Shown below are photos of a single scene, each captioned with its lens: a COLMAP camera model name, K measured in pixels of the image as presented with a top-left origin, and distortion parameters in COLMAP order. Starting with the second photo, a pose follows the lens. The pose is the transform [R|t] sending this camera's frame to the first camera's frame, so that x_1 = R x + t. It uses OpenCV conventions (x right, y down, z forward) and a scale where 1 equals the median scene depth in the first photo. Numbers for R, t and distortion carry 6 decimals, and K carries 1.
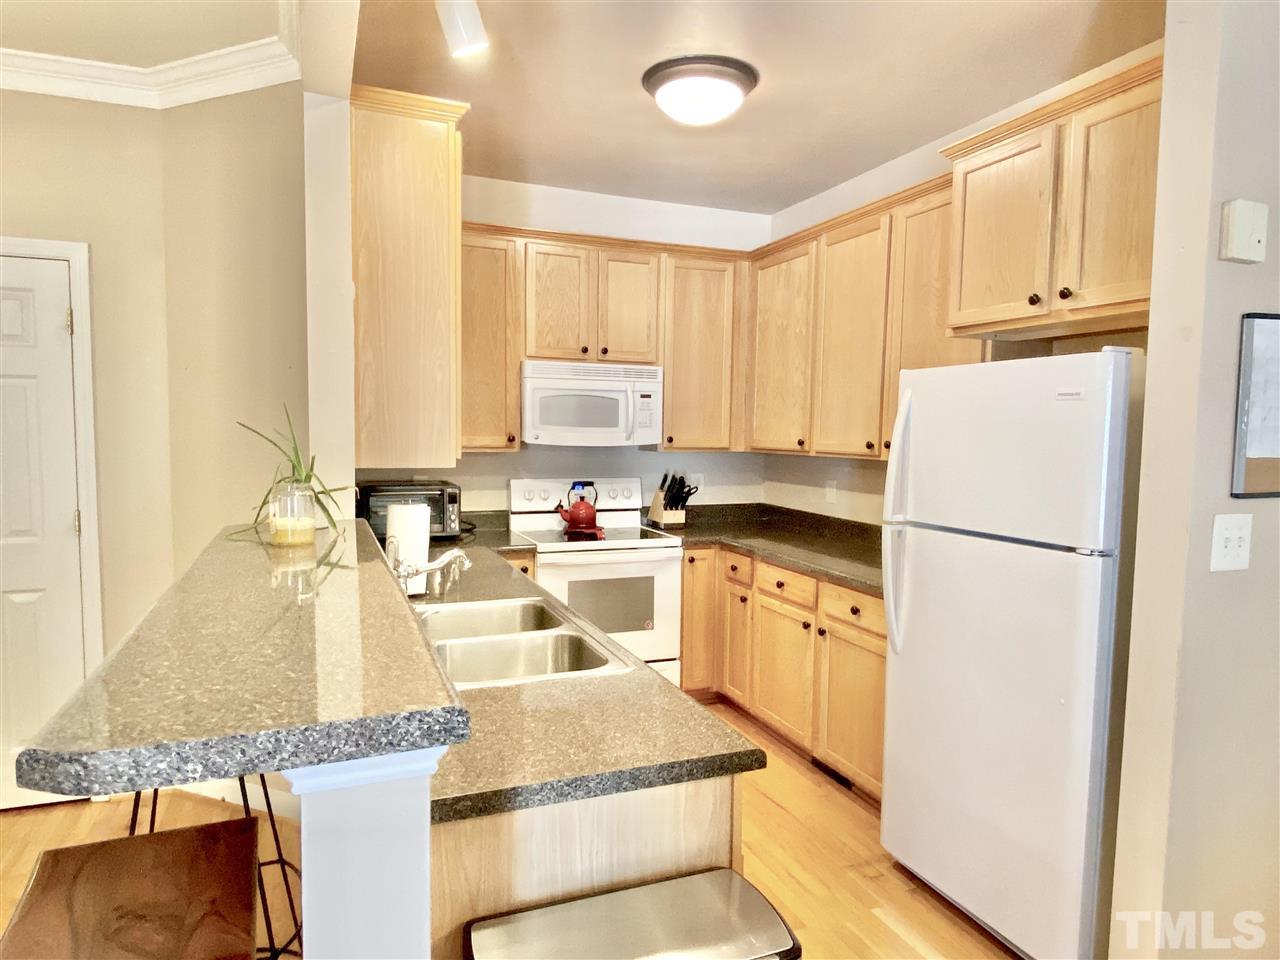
lens RADIAL K [[791.7, 0, 637.3], [0, 791.7, 486.2], [0, 0, 1]] dist [0.005039, -0.000155]
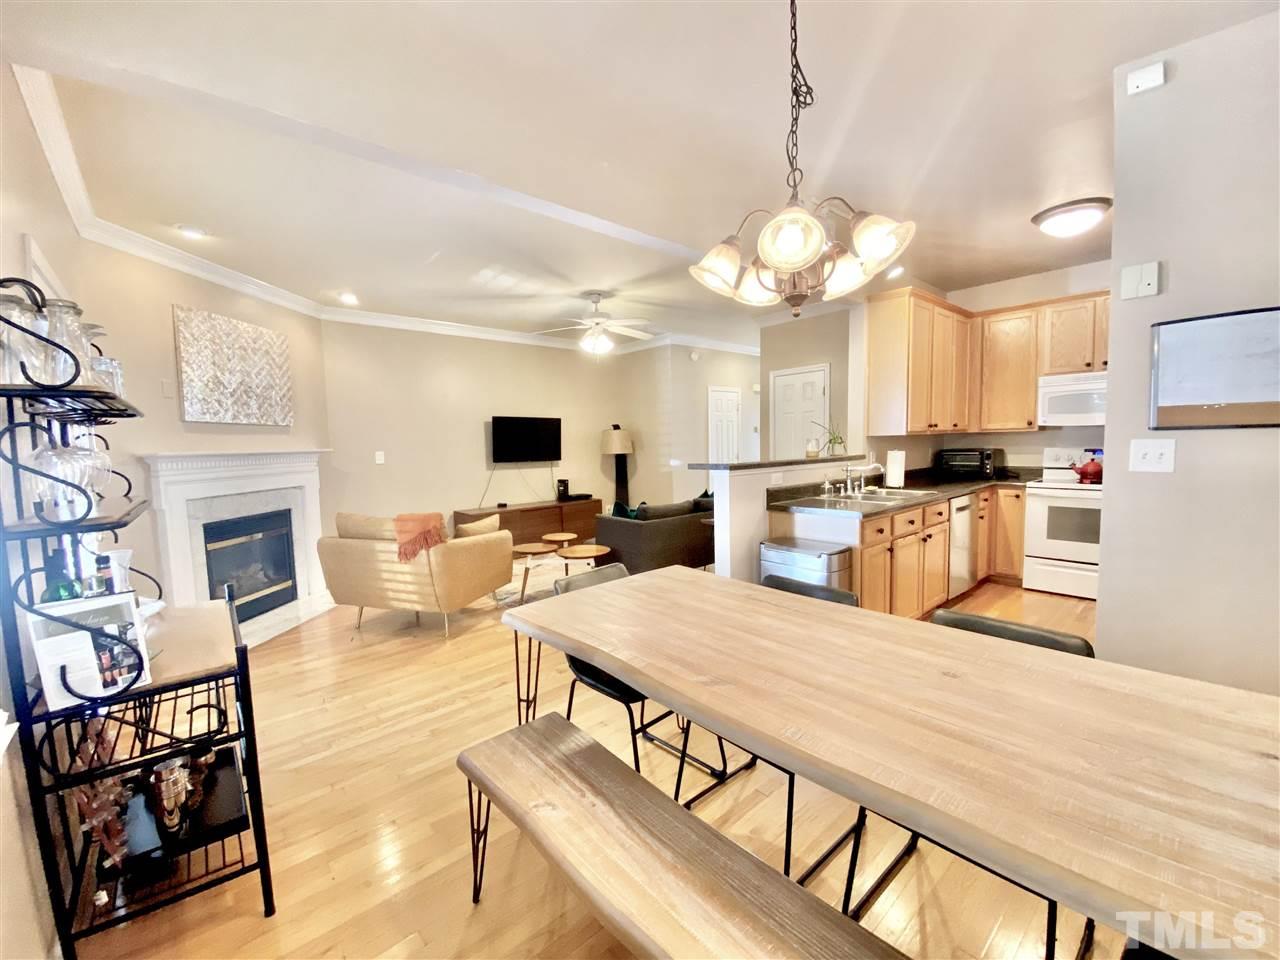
lens RADIAL K [[525.0, 0, 636.0], [0, 525.0, 486.6], [0, 0, 1]] dist [-0.003058, -0.009786]
pose [[0.336135, 0.062168, -0.939760, 0.637198], [-0.042225, 0.997810, 0.050905, 0.056857], [0.940867, 0.022571, 0.338024, -0.197194]]
